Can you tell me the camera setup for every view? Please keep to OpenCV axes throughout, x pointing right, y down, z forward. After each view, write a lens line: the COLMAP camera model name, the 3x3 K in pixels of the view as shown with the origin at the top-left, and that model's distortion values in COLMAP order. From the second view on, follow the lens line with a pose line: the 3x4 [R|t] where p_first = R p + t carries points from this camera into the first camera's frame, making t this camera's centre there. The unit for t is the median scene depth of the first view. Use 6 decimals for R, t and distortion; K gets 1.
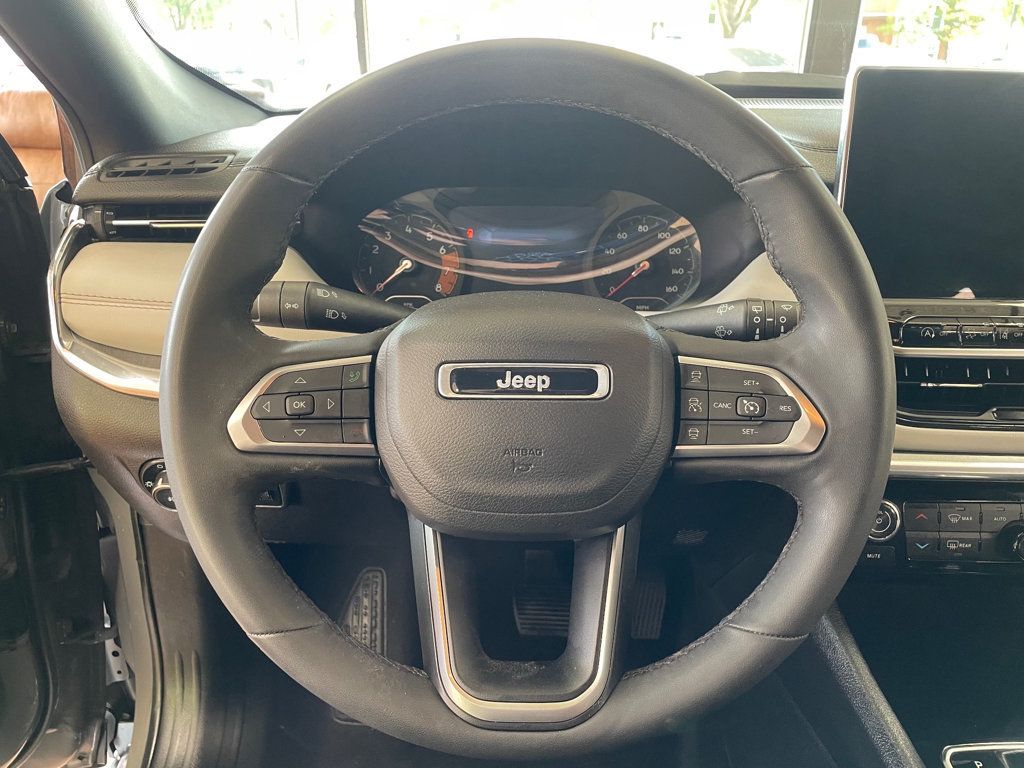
lens RADIAL K [[772.1, 0, 516.9], [0, 772.1, 377.1], [0, 0, 1]] dist [0.061589, -0.026012]
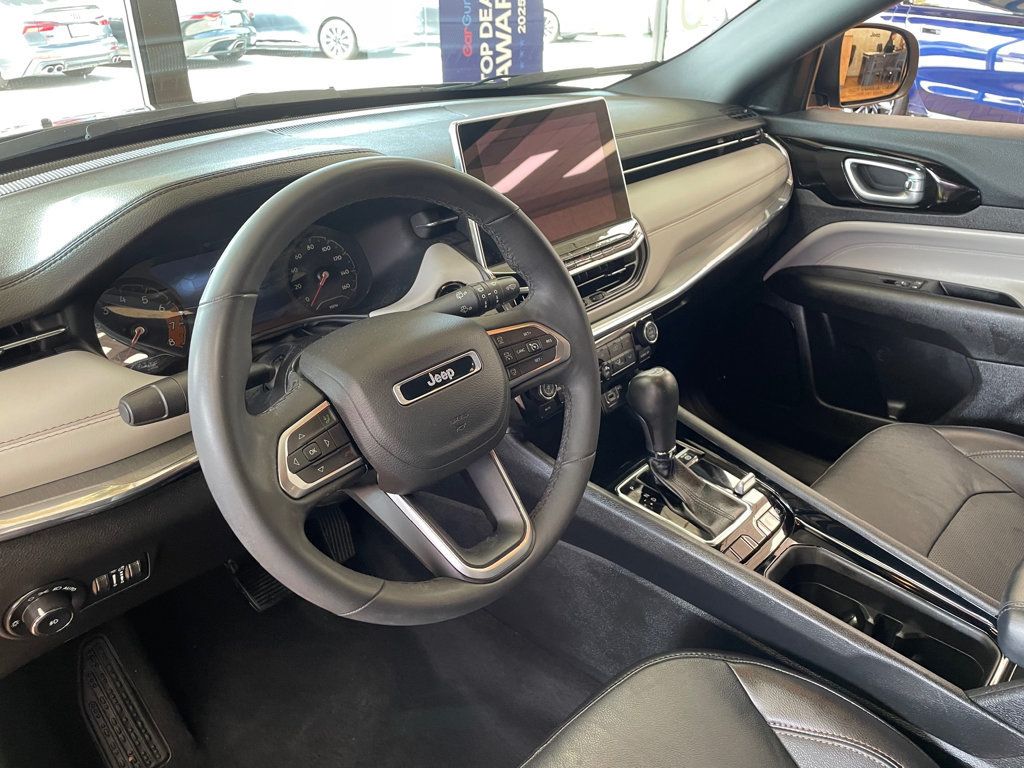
lens RADIAL K [[772.1, 0, 512.2], [0, 772.1, 385.2], [0, 0, 1]] dist [0.061589, -0.026012]
pose [[0.665534, -0.354084, 0.657030, -0.916912], [0.288894, 0.933897, 0.210658, -0.263104], [-0.688189, 0.049612, 0.723833, -0.232003]]
